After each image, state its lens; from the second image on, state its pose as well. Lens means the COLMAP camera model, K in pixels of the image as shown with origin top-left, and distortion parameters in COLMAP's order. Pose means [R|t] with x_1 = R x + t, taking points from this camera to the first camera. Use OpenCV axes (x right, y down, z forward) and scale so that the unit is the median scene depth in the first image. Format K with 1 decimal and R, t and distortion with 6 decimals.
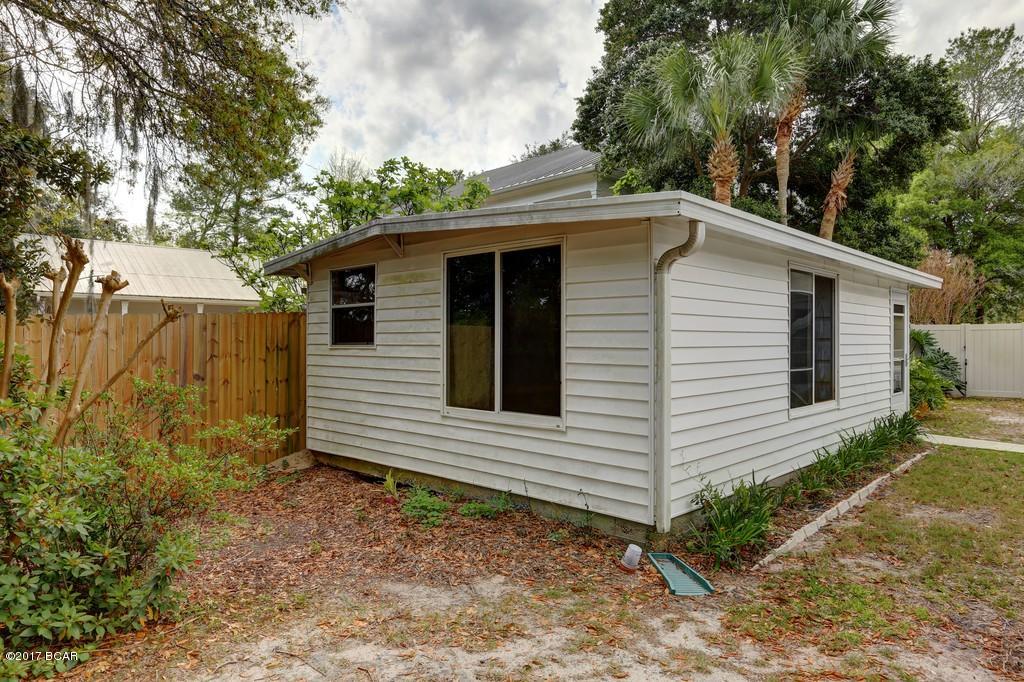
lens RADIAL K [[657.4, 0, 510.2], [0, 657.4, 338.2], [0, 0, 1]] dist [0.007297, 0.017367]
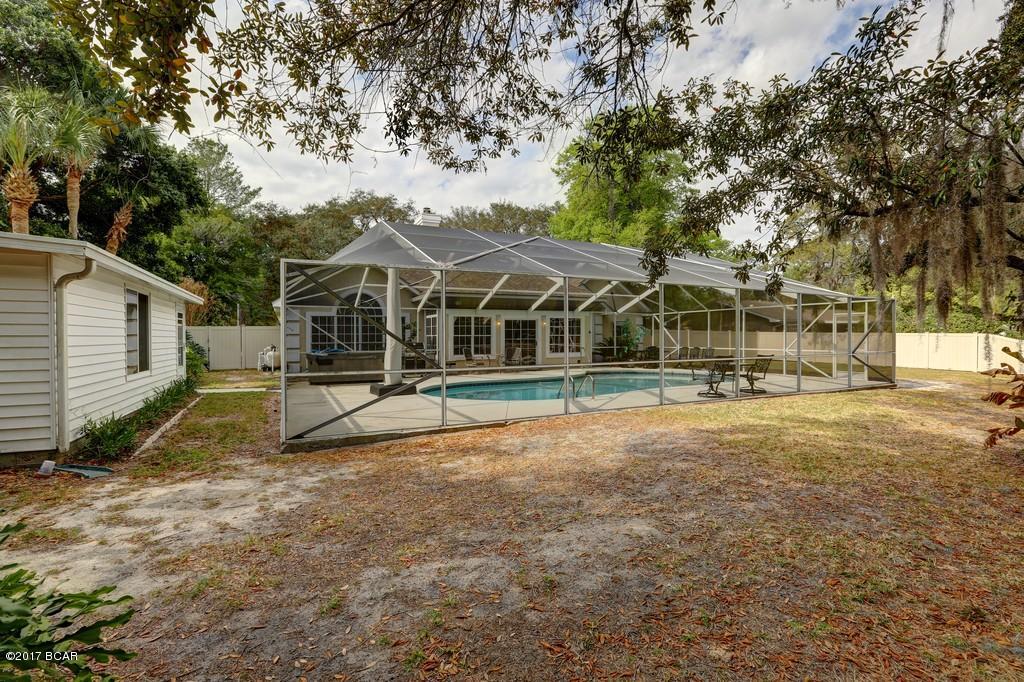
lens RADIAL K [[467.7, 0, 512.9], [0, 467.7, 338.9], [0, 0, 1]] dist [-0.018468, 0.004792]
pose [[0.355338, -0.003209, 0.934732, -0.215896], [-0.001217, 0.999992, 0.003896, 0.008689], [-0.934737, -0.002522, 0.355332, -0.207215]]
